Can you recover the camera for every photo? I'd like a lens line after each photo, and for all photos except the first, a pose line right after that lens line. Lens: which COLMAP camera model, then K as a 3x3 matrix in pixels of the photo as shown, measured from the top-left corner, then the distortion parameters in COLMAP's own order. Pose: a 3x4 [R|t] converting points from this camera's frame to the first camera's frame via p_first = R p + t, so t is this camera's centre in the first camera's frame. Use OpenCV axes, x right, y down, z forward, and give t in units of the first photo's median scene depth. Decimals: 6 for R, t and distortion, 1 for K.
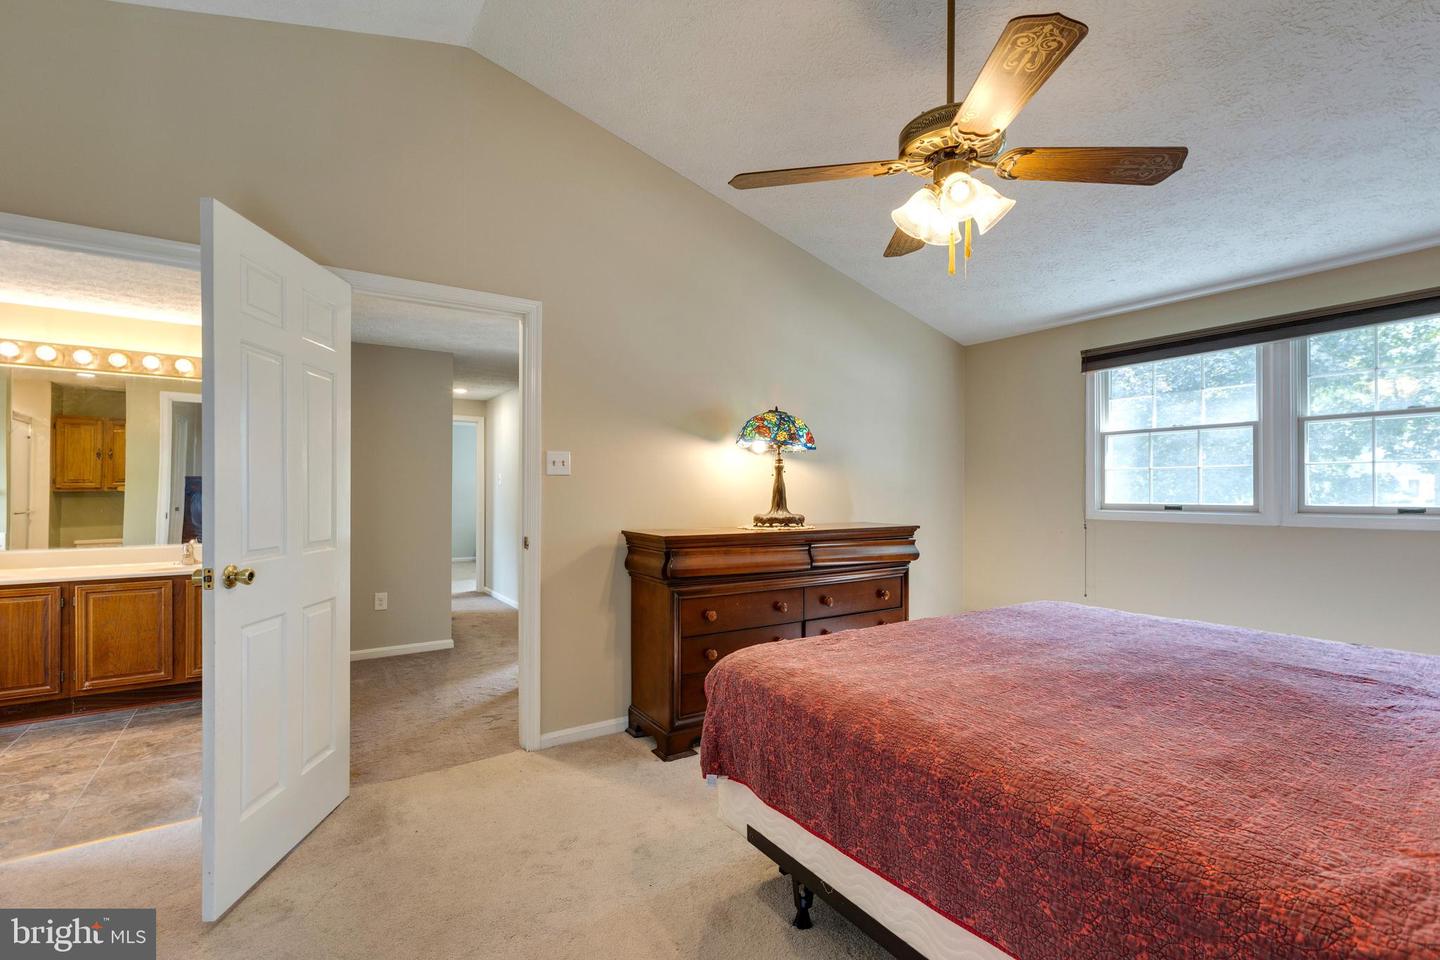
lens RADIAL K [[646.0, 0, 712.9], [0, 646.0, 485.3], [0, 0, 1]] dist [-0.001699, -0.000790]
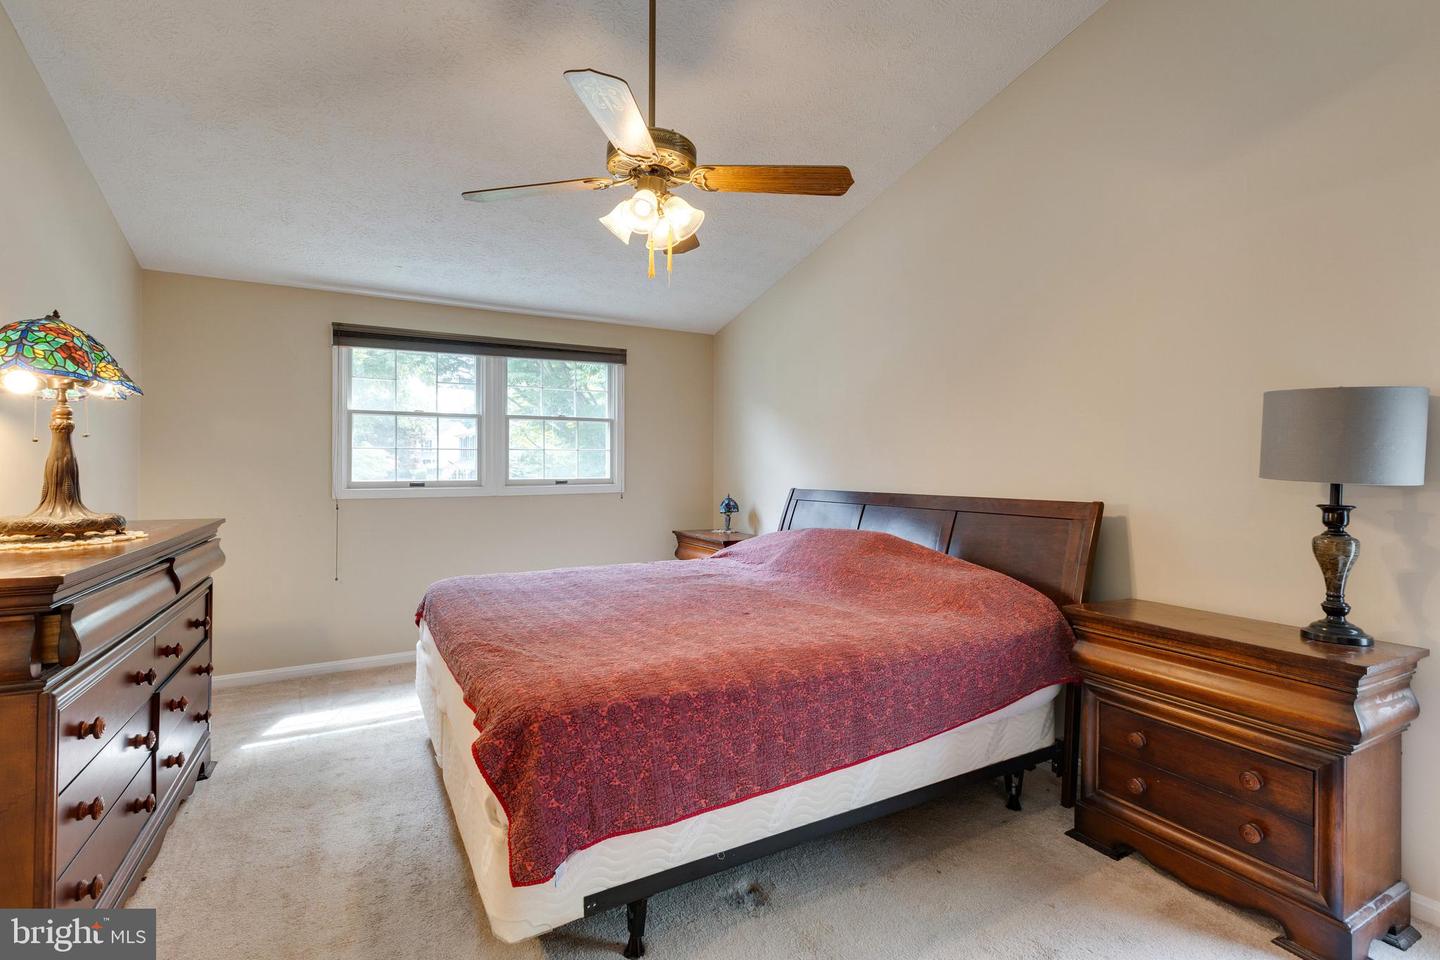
lens RADIAL K [[645.2, 0, 721.2], [0, 645.2, 461.5], [0, 0, 1]] dist [0.000044, -0.000084]
pose [[0.068294, 0.008883, 0.997626, -0.389623], [-0.007746, 0.999935, -0.008373, 0.000432], [-0.997635, -0.007156, 0.068359, 0.422458]]
